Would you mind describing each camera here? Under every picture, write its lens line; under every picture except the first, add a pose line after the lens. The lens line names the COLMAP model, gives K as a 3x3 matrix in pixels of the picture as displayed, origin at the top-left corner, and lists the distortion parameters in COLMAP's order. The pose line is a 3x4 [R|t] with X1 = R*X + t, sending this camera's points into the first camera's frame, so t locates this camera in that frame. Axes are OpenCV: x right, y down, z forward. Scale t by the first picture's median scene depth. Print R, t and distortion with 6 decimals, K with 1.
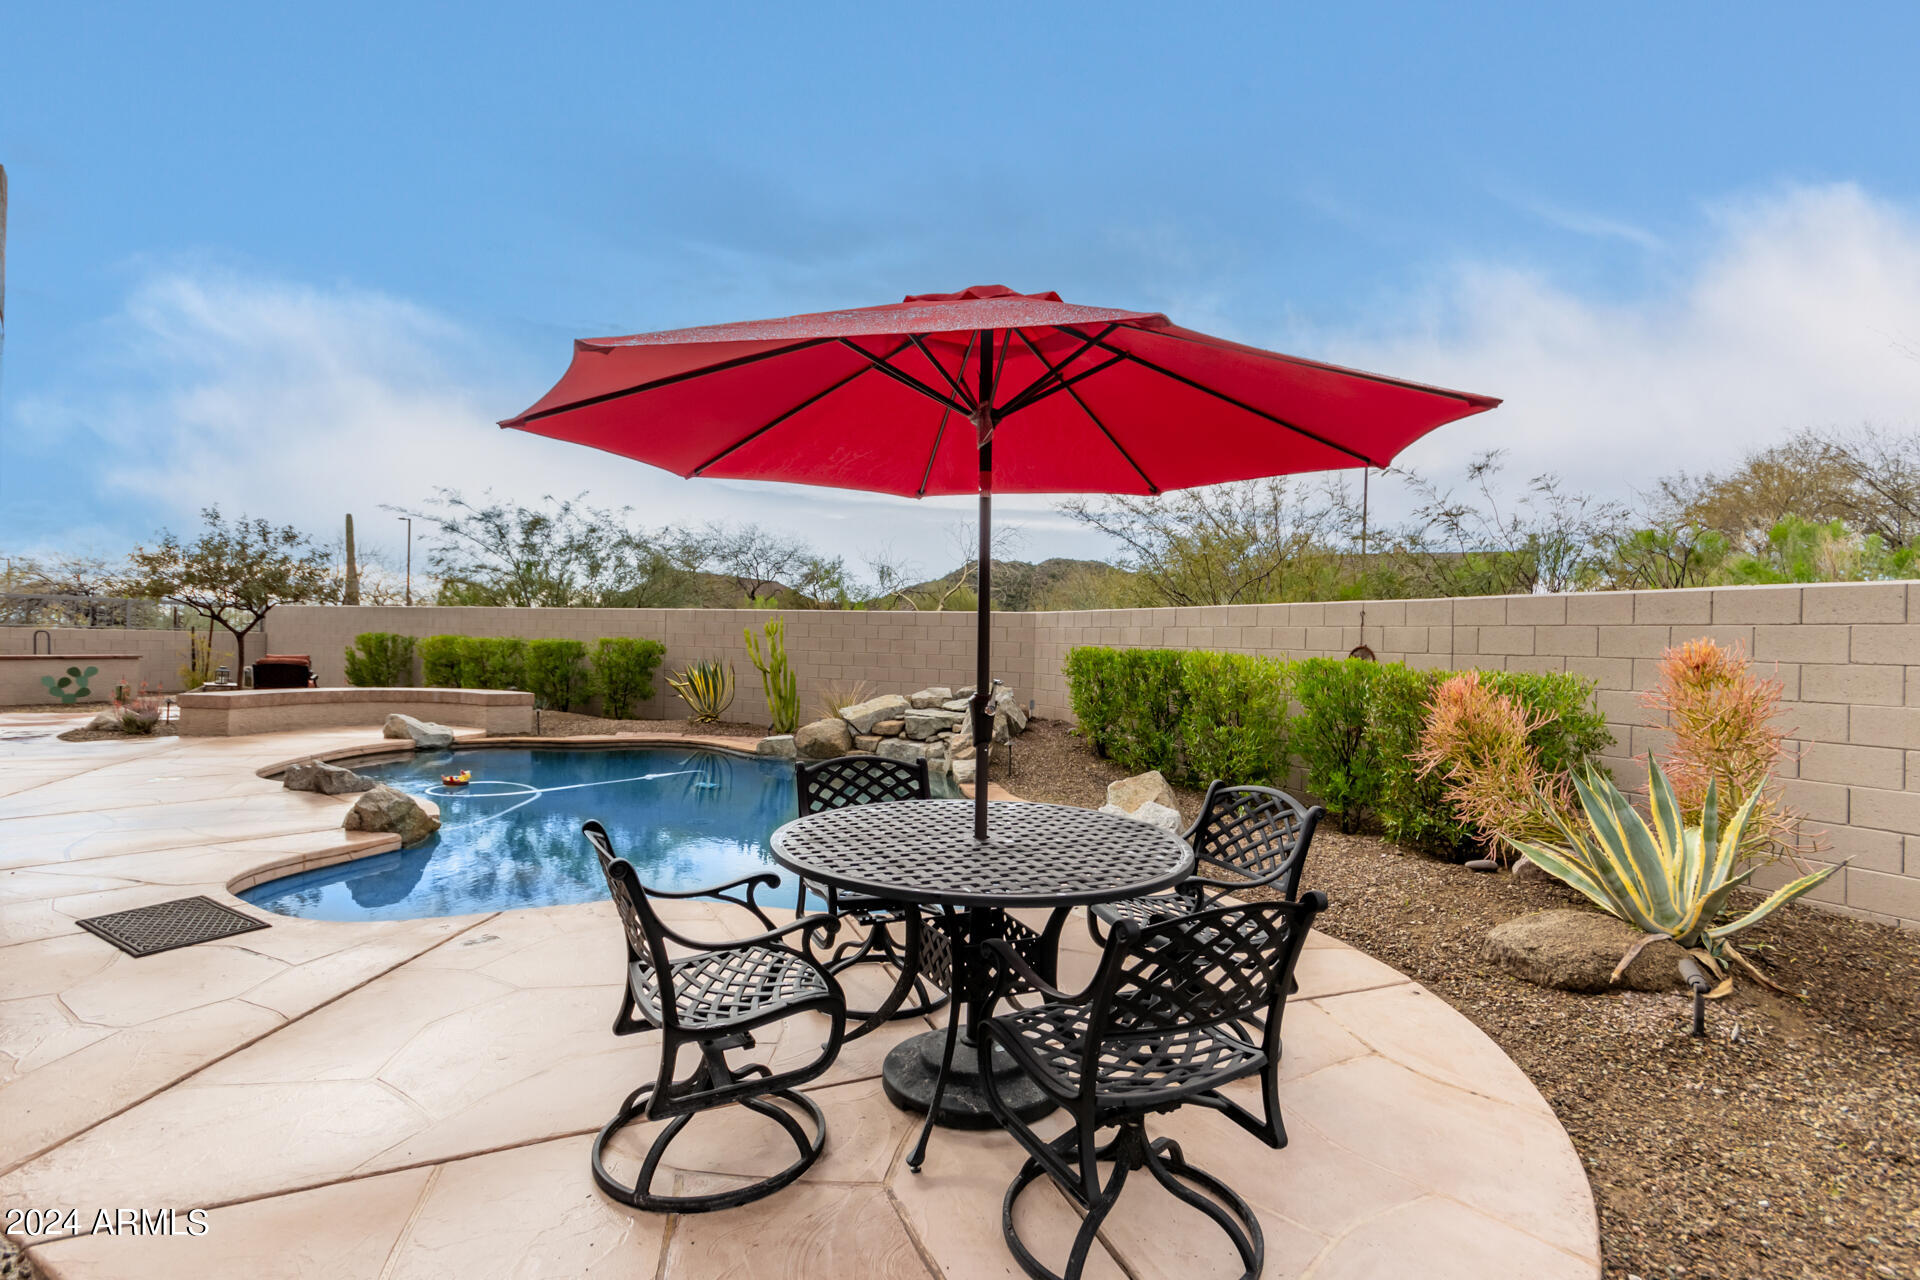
lens RADIAL K [[925.7, 0, 970.2], [0, 925.7, 639.0], [0, 0, 1]] dist [0.004503, 0.000180]
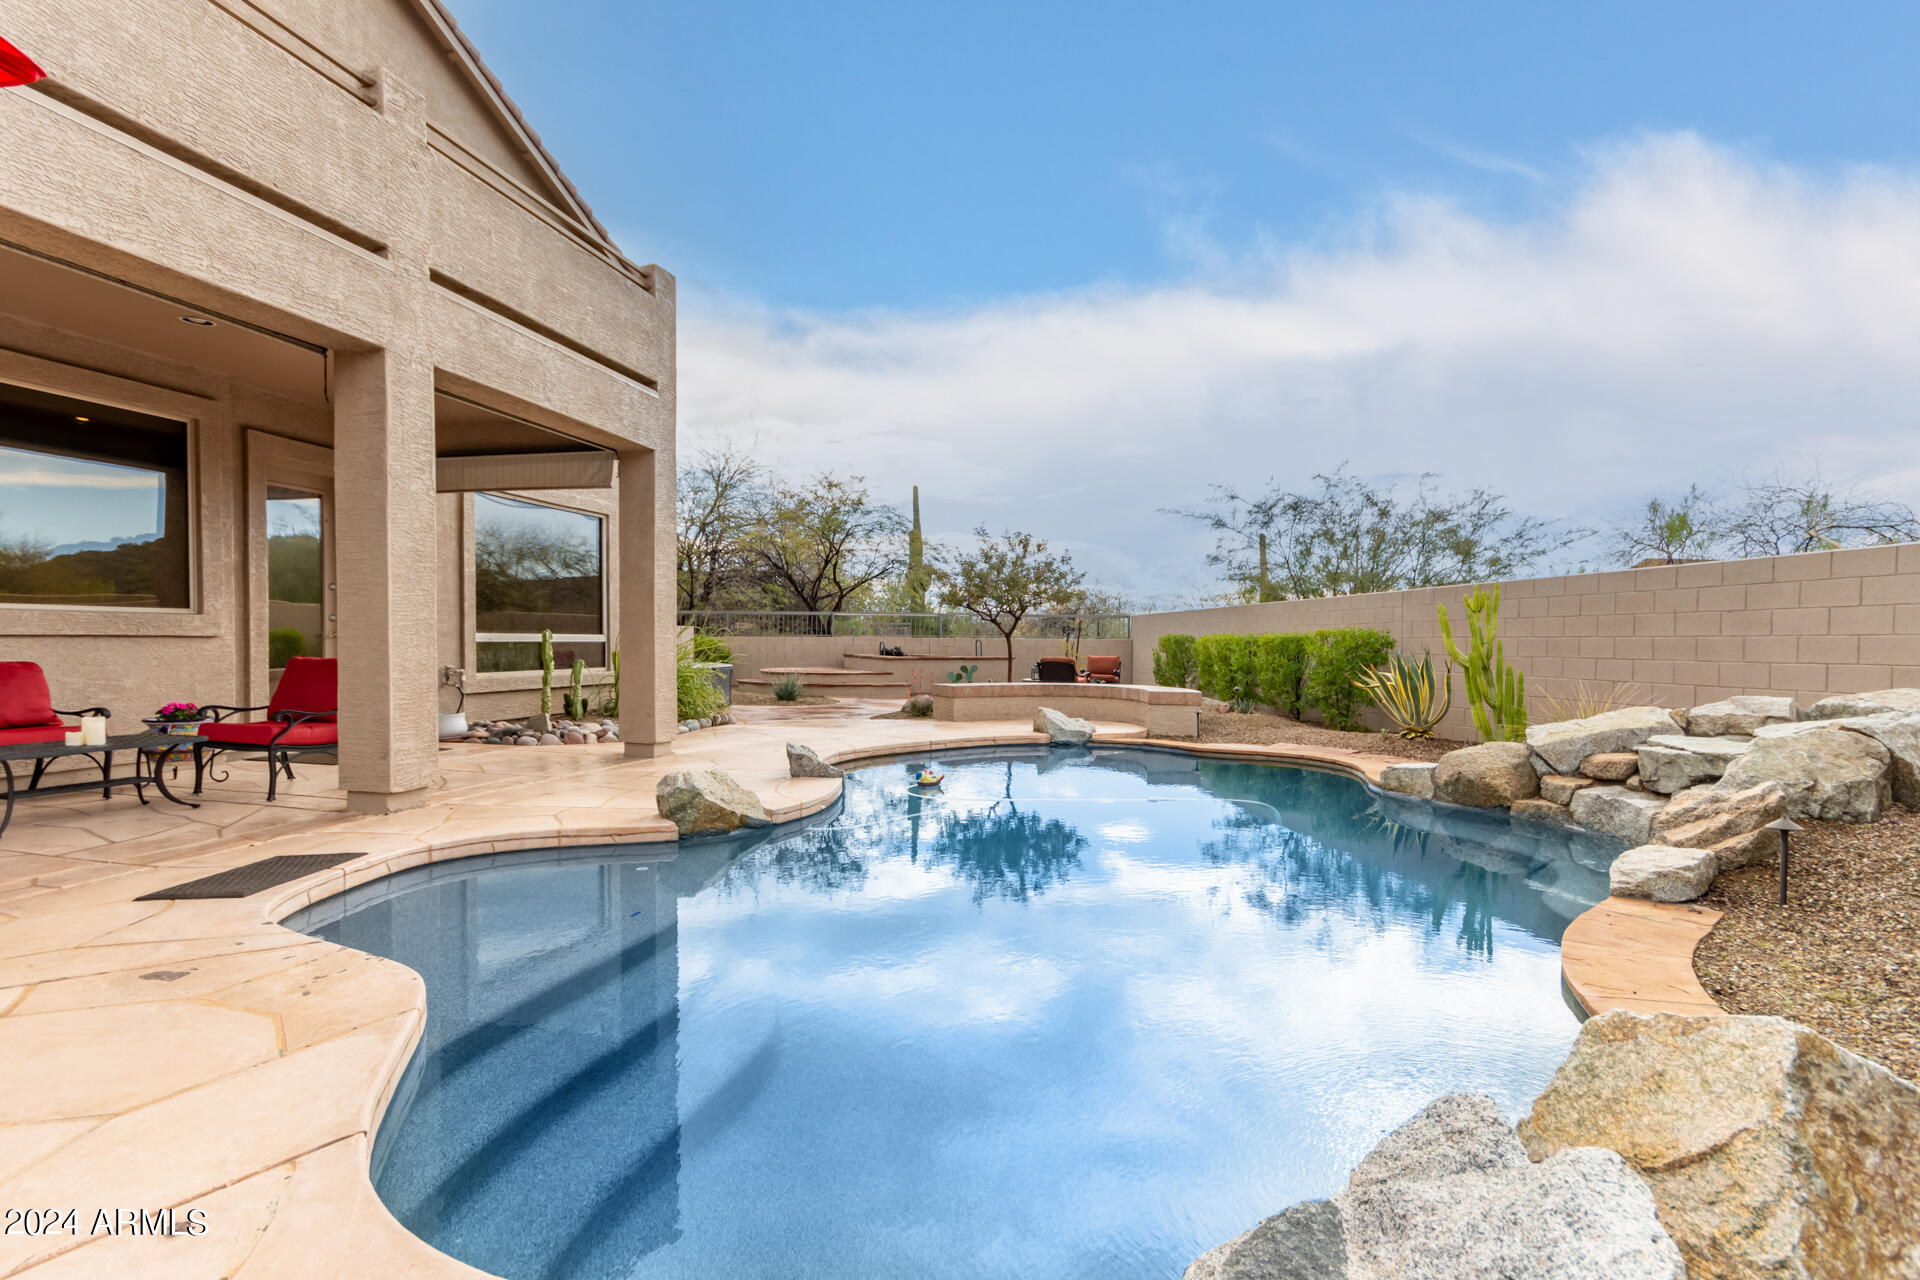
lens RADIAL K [[925.7, 0, 976.0], [0, 925.7, 642.4], [0, 0, 1]] dist [0.004503, 0.000180]
pose [[0.550724, -0.023207, -0.834365, 0.156406], [0.015381, 0.999726, -0.017654, 0.026115], [0.834546, -0.003111, 0.550930, 0.371953]]
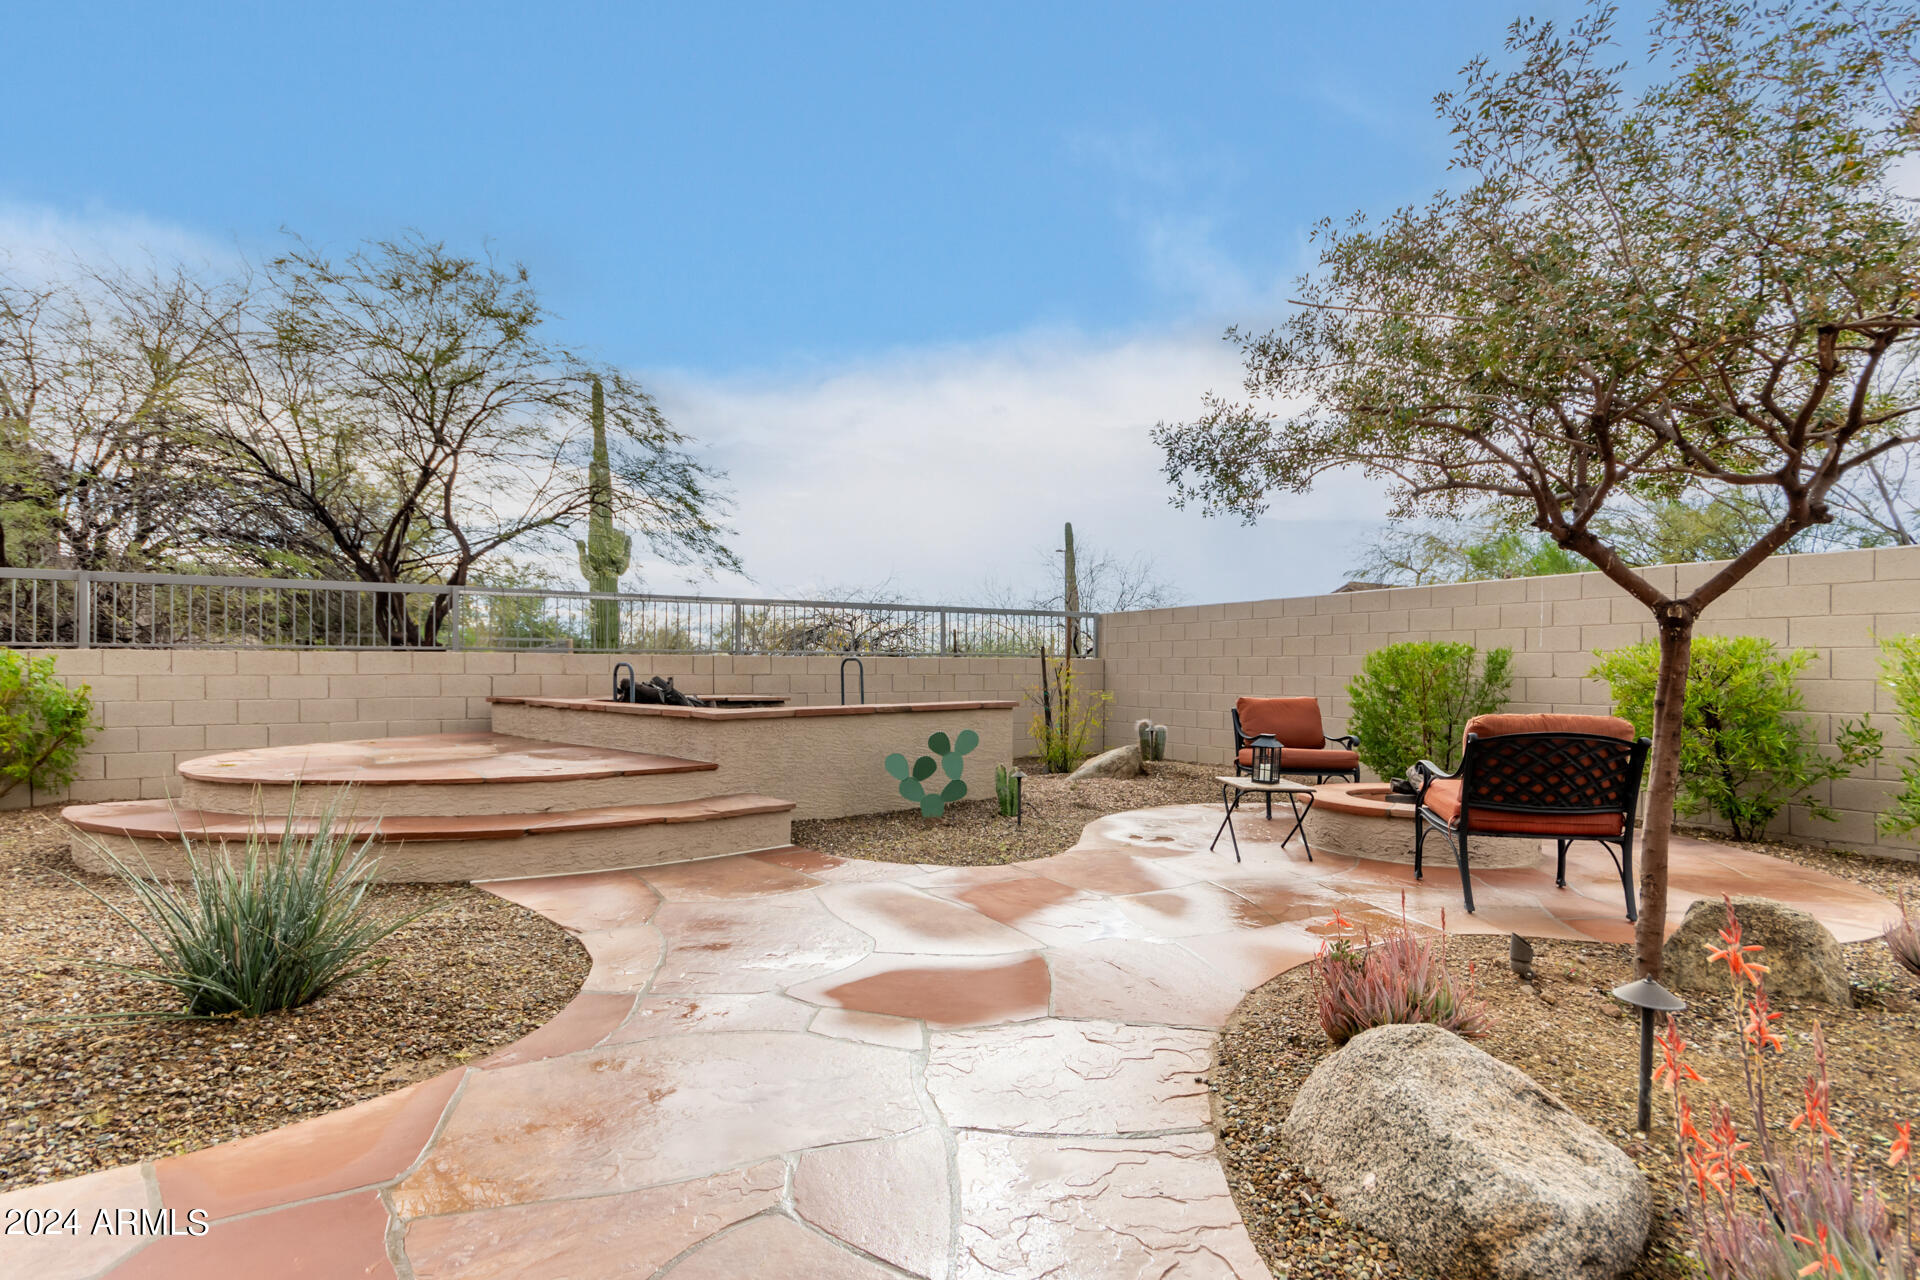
lens RADIAL K [[925.7, 0, 974.8], [0, 925.7, 646.7], [0, 0, 1]] dist [0.004503, 0.000180]
pose [[0.836187, -0.040146, -0.546974, -0.884775], [0.025219, 0.999077, -0.034775, 0.007673], [0.547865, 0.015284, 0.836427, 0.805323]]
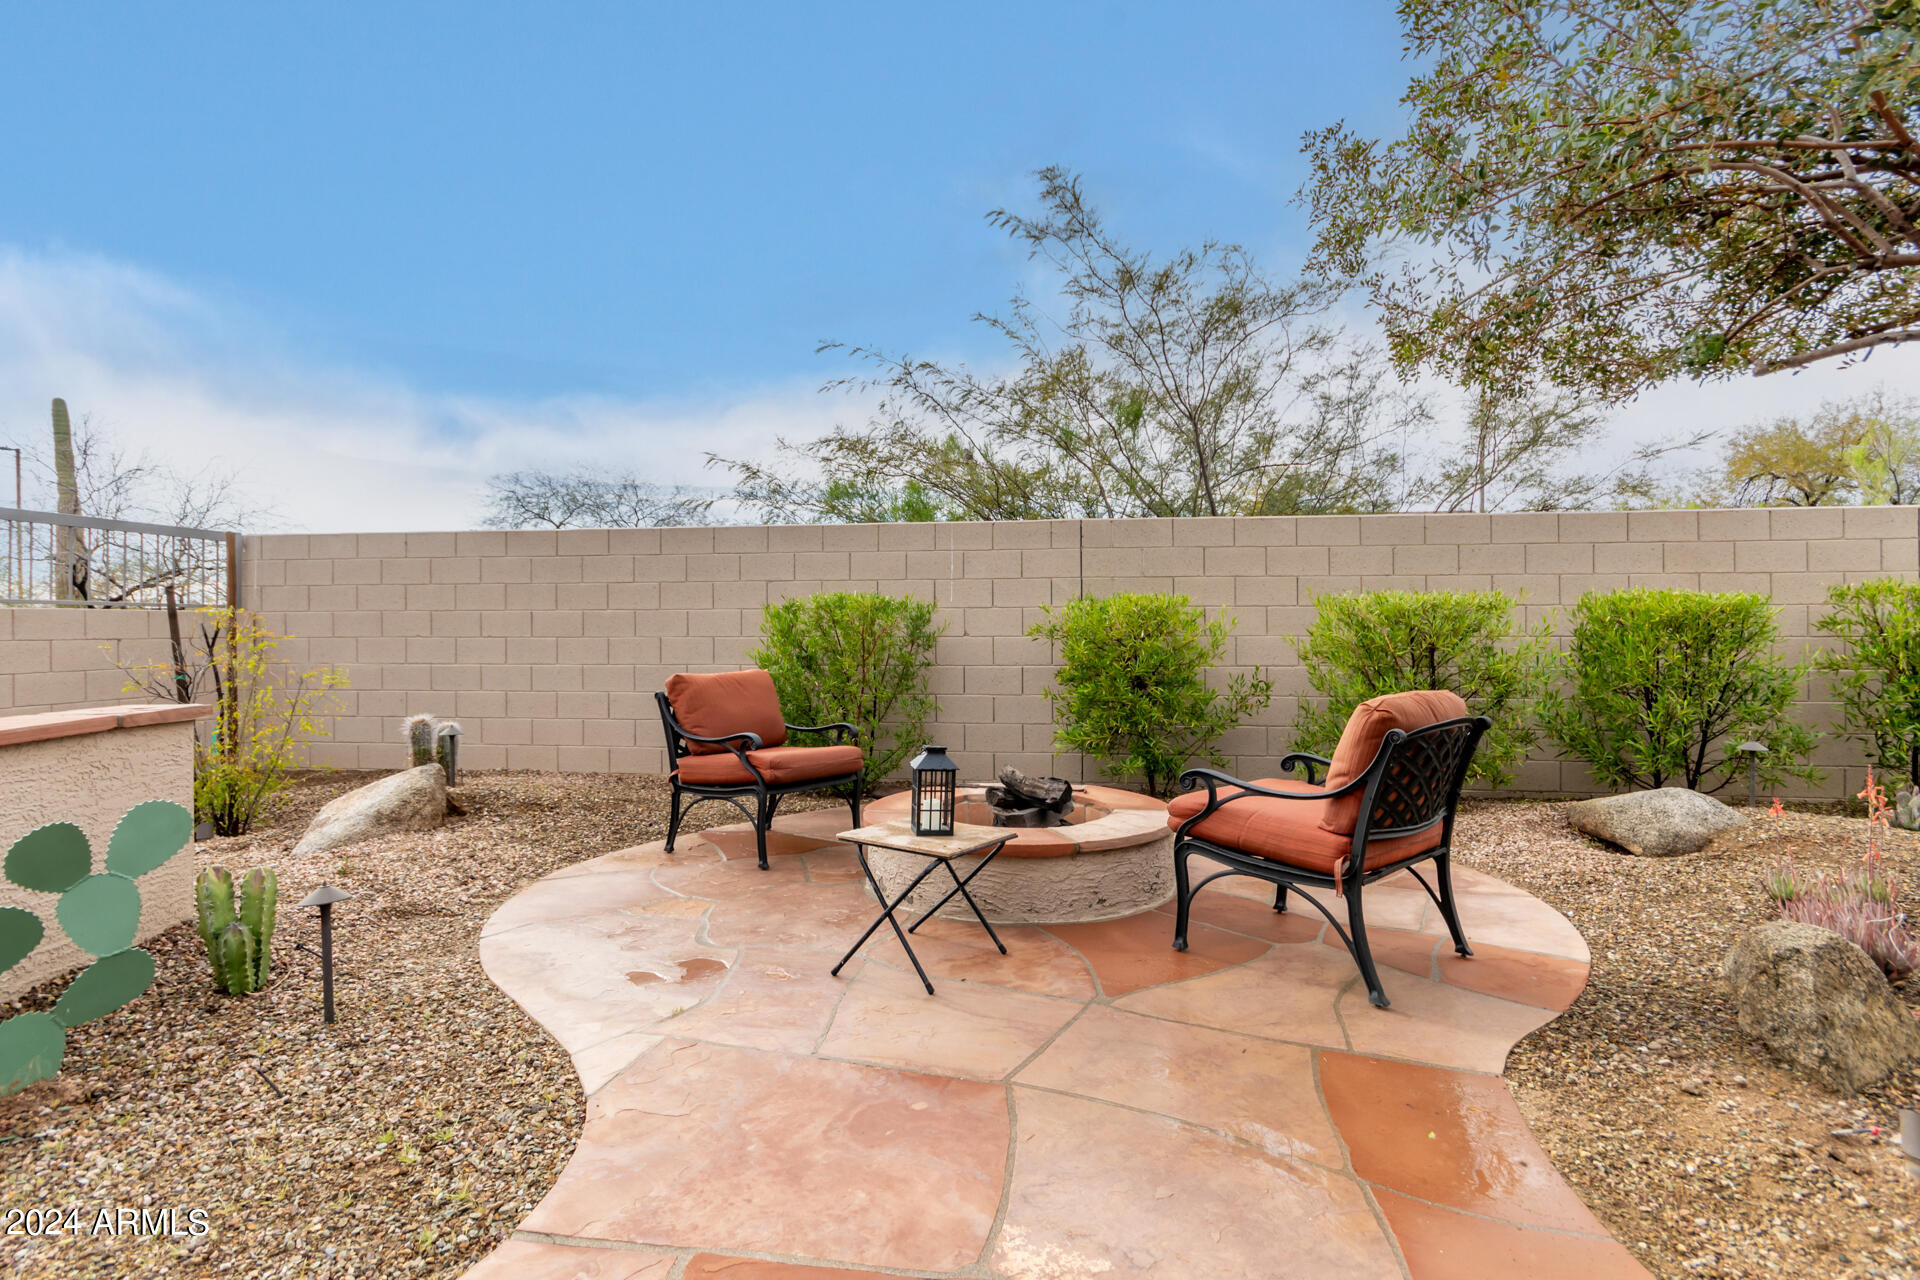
lens RADIAL K [[925.7, 0, 959.5], [0, 925.7, 624.2], [0, 0, 1]] dist [0.004503, 0.000180]
pose [[0.949134, -0.031500, 0.313292, -1.081615], [0.028644, 0.999496, 0.013715, 0.001162], [-0.313566, -0.004044, 0.949558, 1.012511]]
